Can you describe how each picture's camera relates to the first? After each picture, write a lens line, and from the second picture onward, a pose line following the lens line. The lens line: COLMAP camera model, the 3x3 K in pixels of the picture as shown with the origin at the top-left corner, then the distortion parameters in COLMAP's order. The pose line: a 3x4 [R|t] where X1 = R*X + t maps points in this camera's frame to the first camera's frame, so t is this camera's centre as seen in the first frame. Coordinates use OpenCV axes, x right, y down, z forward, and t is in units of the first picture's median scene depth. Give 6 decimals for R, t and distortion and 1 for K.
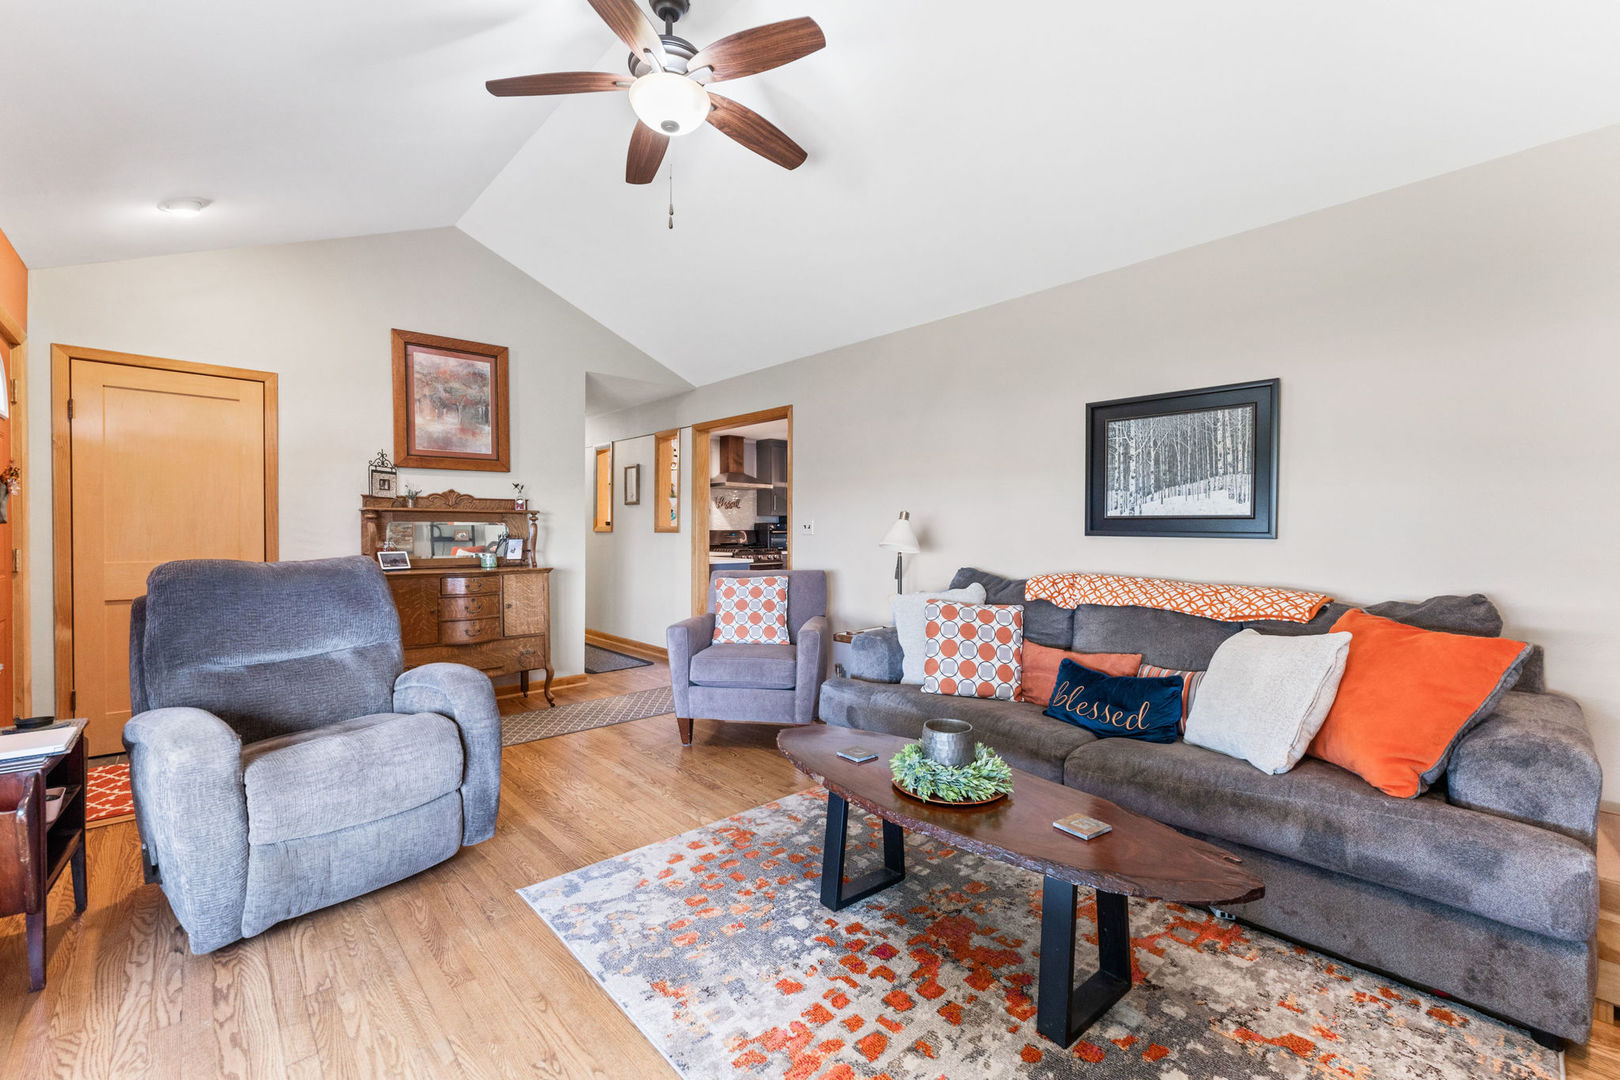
lens RADIAL K [[671.7, 0, 811.0], [0, 671.7, 549.8], [0, 0, 1]] dist [0.001974, 0.000085]
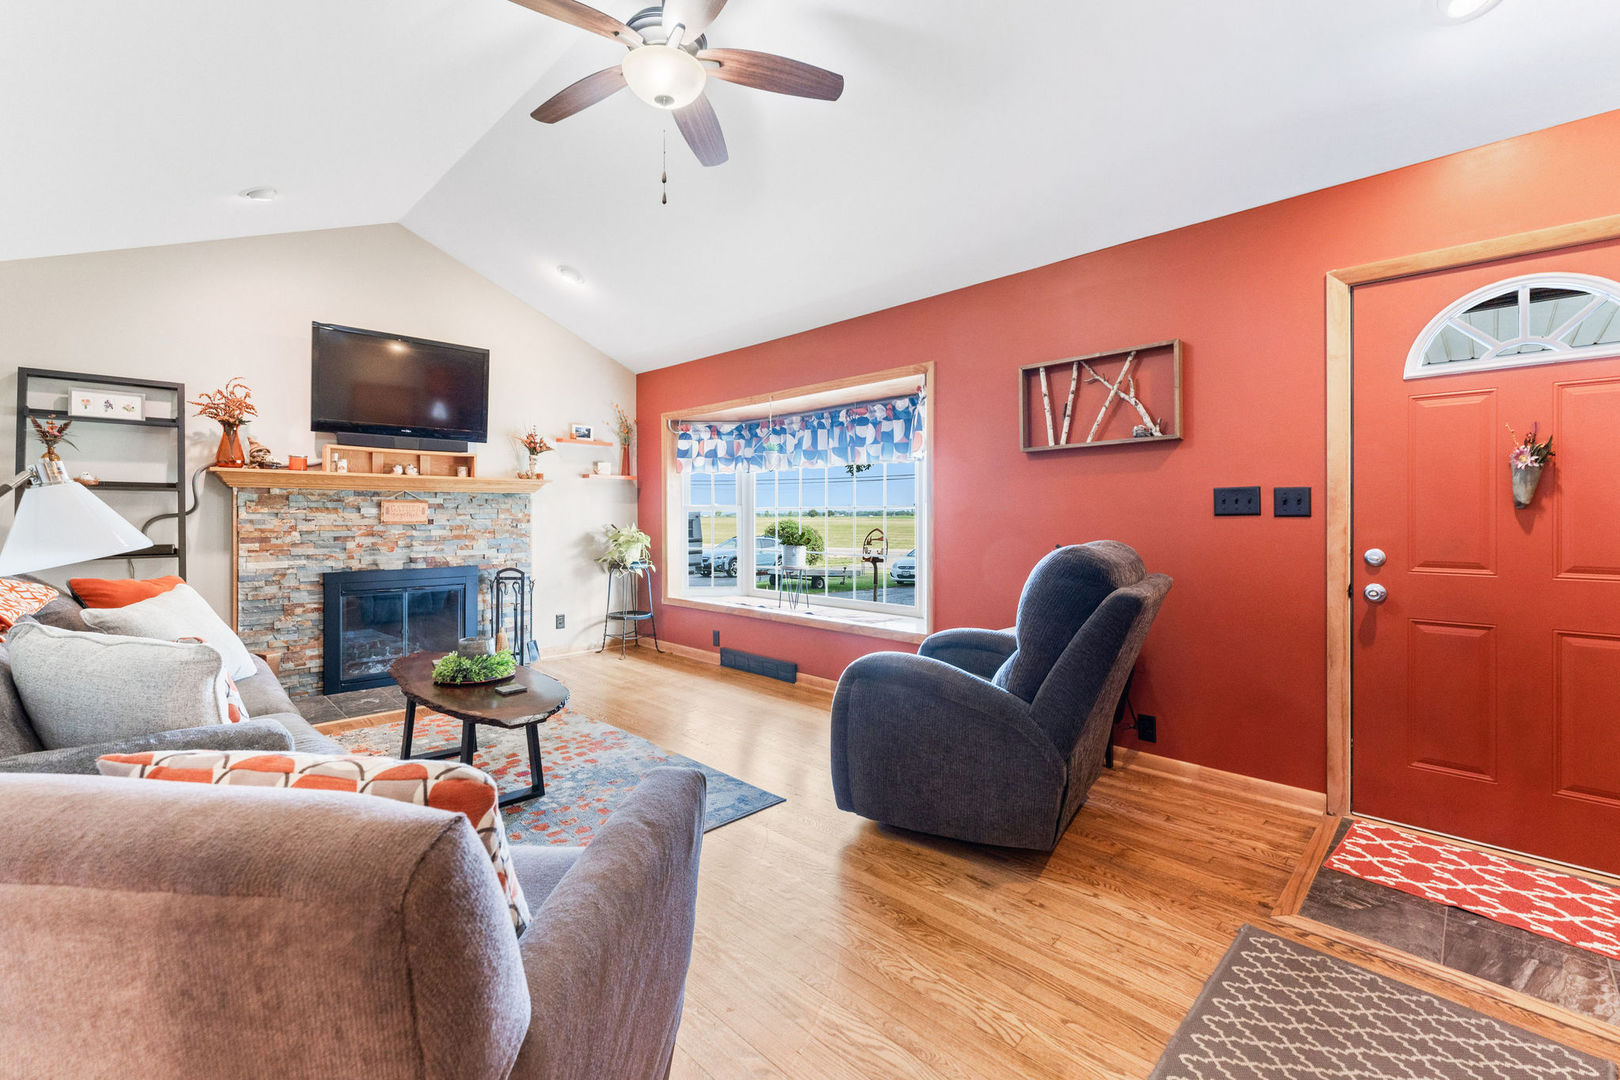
lens RADIAL K [[671.7, 0, 811.0], [0, 671.7, 549.8], [0, 0, 1]] dist [0.001974, 0.000085]
pose [[-0.997953, -0.002364, -0.063905, -0.520987], [-0.003656, 0.999791, 0.020100, 0.034637], [0.063844, 0.020293, -0.997754, 2.901472]]
